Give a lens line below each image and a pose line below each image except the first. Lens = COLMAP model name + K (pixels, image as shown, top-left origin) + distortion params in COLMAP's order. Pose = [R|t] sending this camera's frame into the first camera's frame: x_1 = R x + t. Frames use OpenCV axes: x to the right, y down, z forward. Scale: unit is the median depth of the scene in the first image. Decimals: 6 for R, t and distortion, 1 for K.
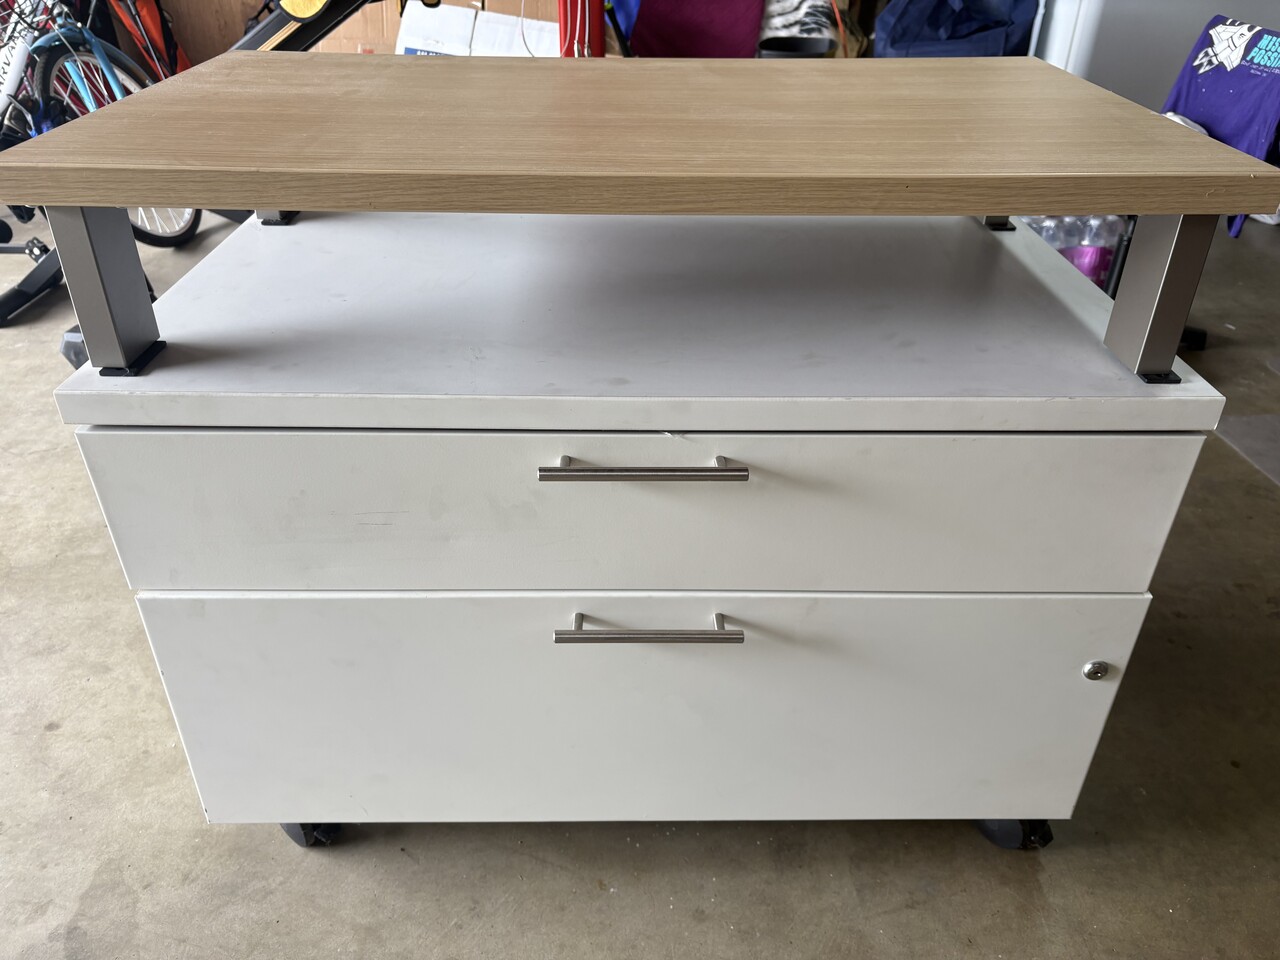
lens RADIAL K [[986.2, 0, 645.7], [0, 986.2, 477.4], [0, 0, 1]] dist [0.039399, -0.044396]
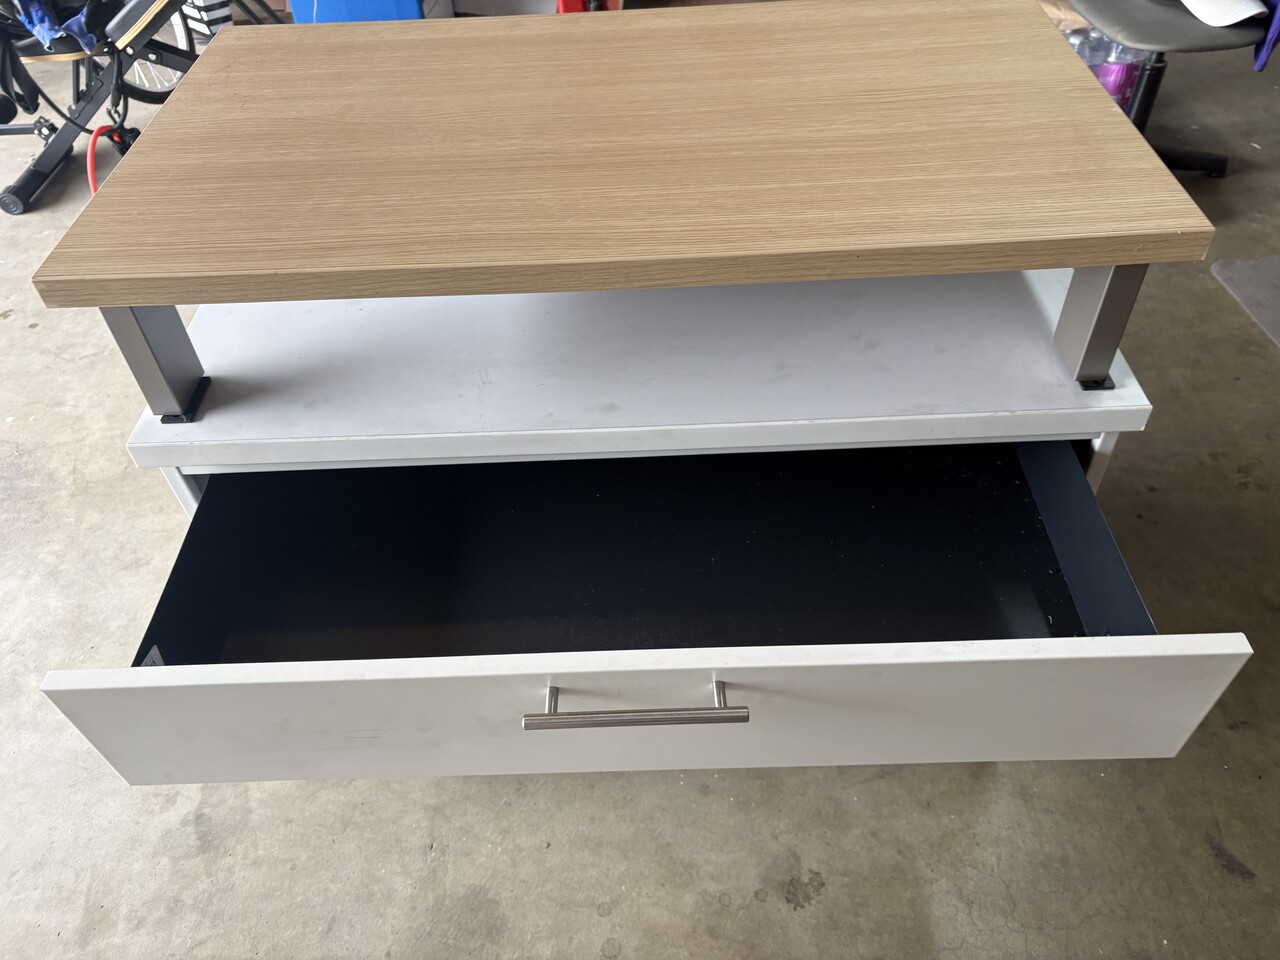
lens RADIAL K [[986.2, 0, 642.9], [0, 986.2, 476.1], [0, 0, 1]] dist [0.039399, -0.044396]
pose [[0.998562, -0.035937, -0.039769, 0.040734], [0.044239, 0.971490, 0.232917, -0.217865], [0.030265, -0.234342, 0.971683, -0.089598]]
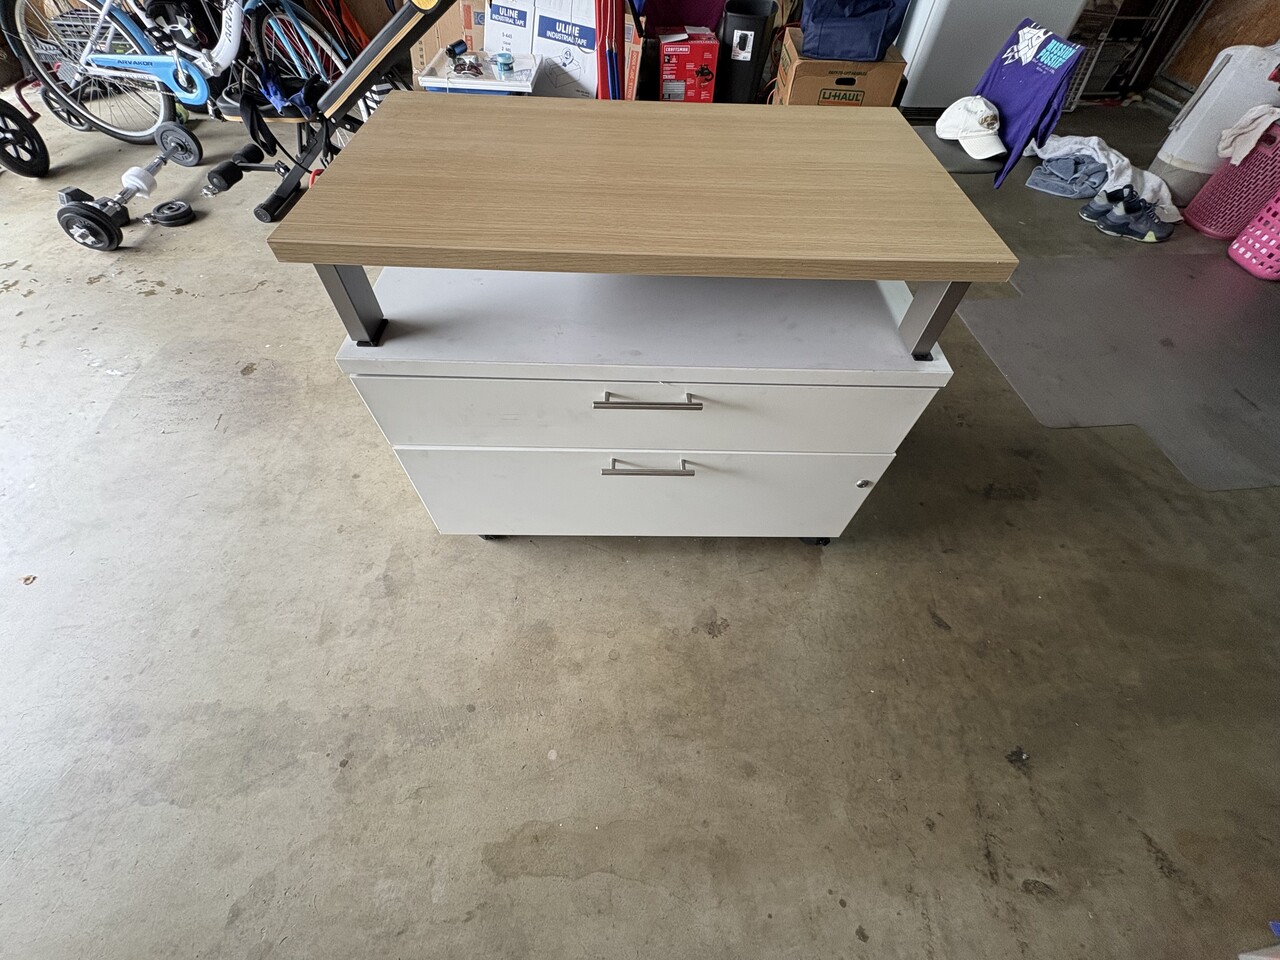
lens RADIAL K [[512.7, 0, 644.9], [0, 512.7, 482.6], [0, 0, 1]] dist [0.003164, 0.000364]
pose [[0.999729, 0.019566, 0.012612, -0.013530], [-0.022869, 0.926672, 0.375174, -0.181243], [-0.004346, -0.375360, 0.926869, 0.008426]]
